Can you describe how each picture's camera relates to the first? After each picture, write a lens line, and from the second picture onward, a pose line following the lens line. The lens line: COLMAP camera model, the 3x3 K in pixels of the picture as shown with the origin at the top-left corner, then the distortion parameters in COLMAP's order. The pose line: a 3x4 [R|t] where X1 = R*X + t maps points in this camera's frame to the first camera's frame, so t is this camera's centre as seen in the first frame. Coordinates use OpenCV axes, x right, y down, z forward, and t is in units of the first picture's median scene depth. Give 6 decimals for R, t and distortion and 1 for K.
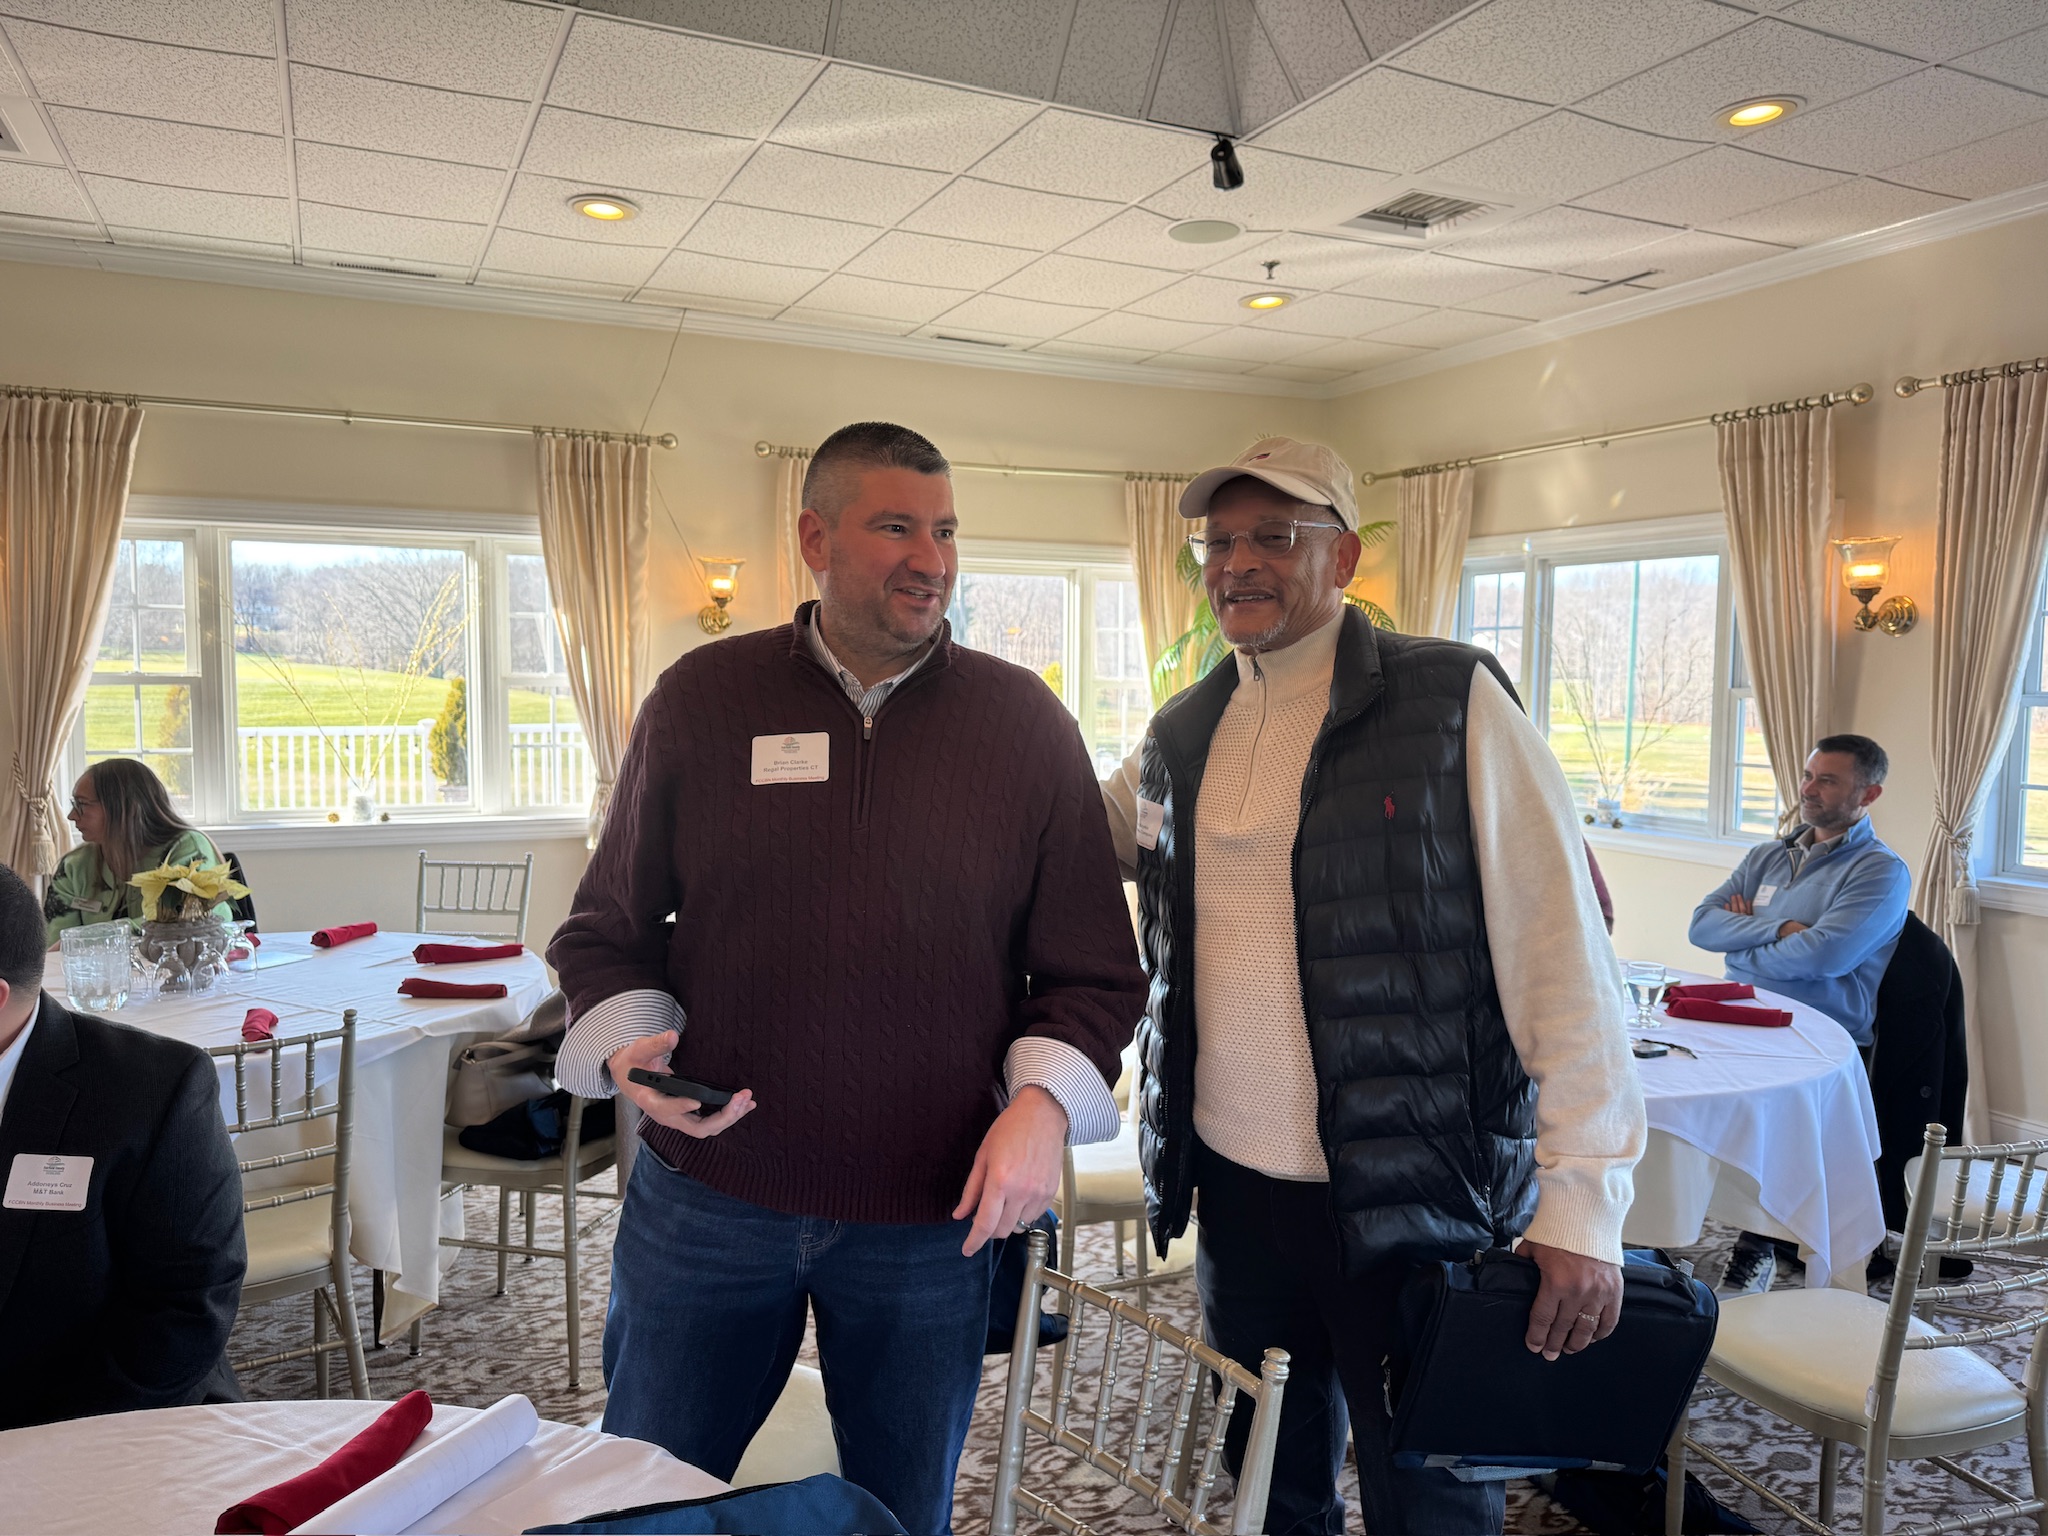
lens RADIAL K [[1486.7, 0, 1008.8], [0, 1486.7, 756.5], [0, 0, 1]] dist [0.030004, -0.027958]
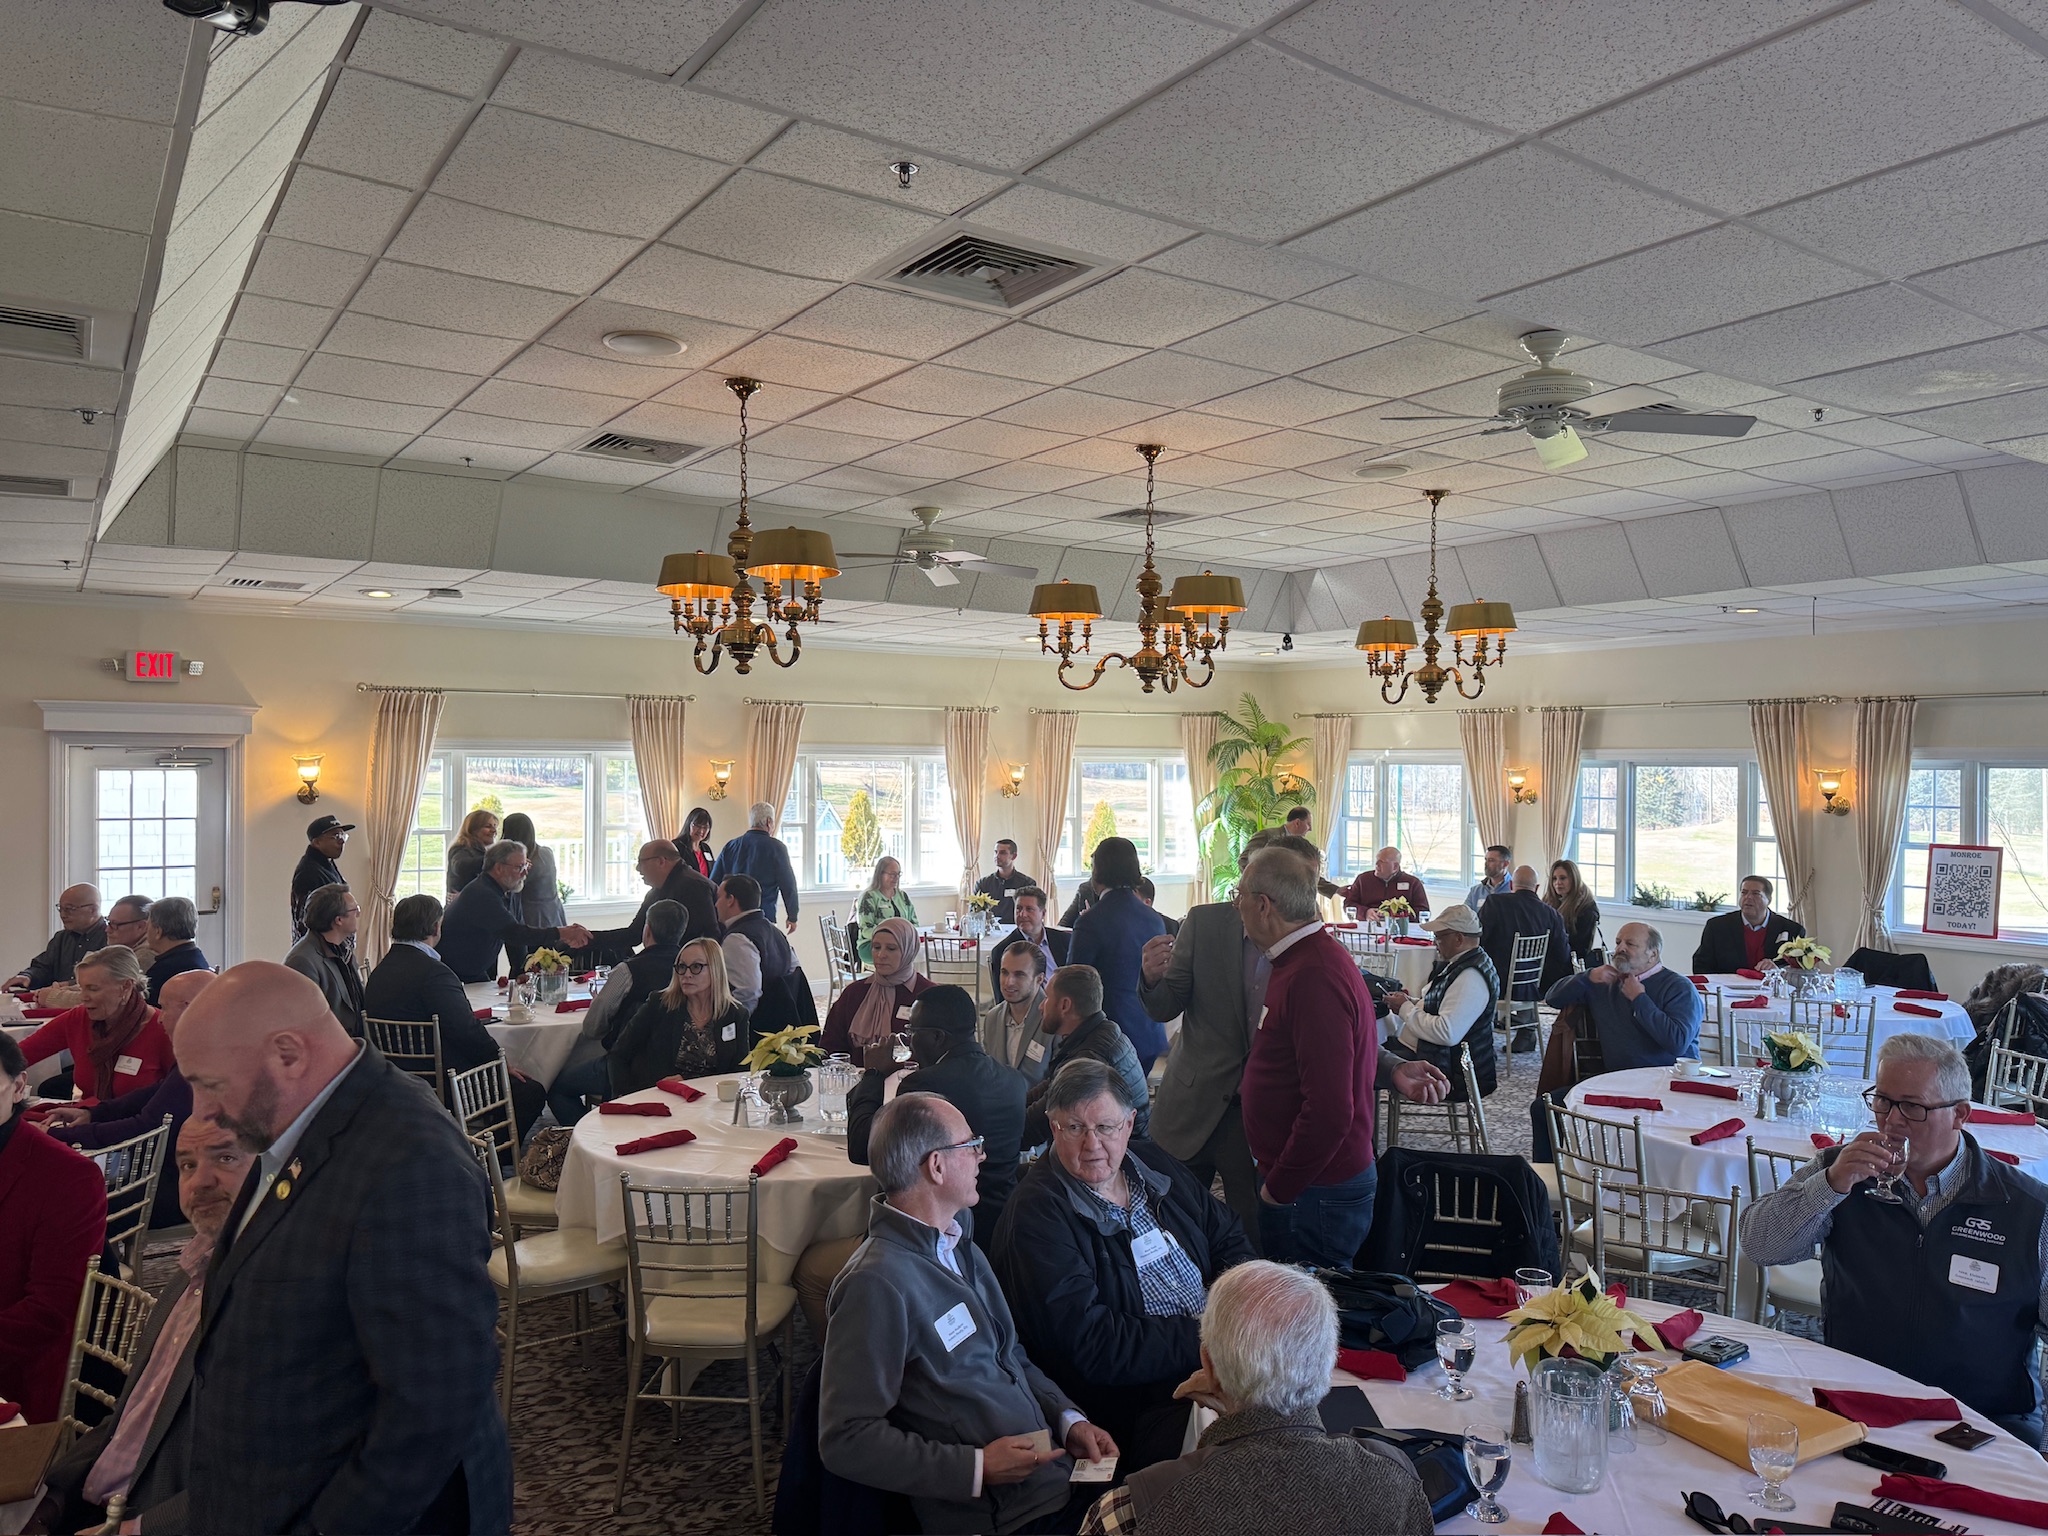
lens RADIAL K [[1486.7, 0, 995.5], [0, 1486.7, 765.4], [0, 0, 1]] dist [0.030004, -0.027958]
pose [[0.990476, 0.000056, 0.137682, -0.603153], [0.007962, 0.998303, -0.057679, -0.009516], [-0.137452, 0.058226, 0.988796, -1.279381]]
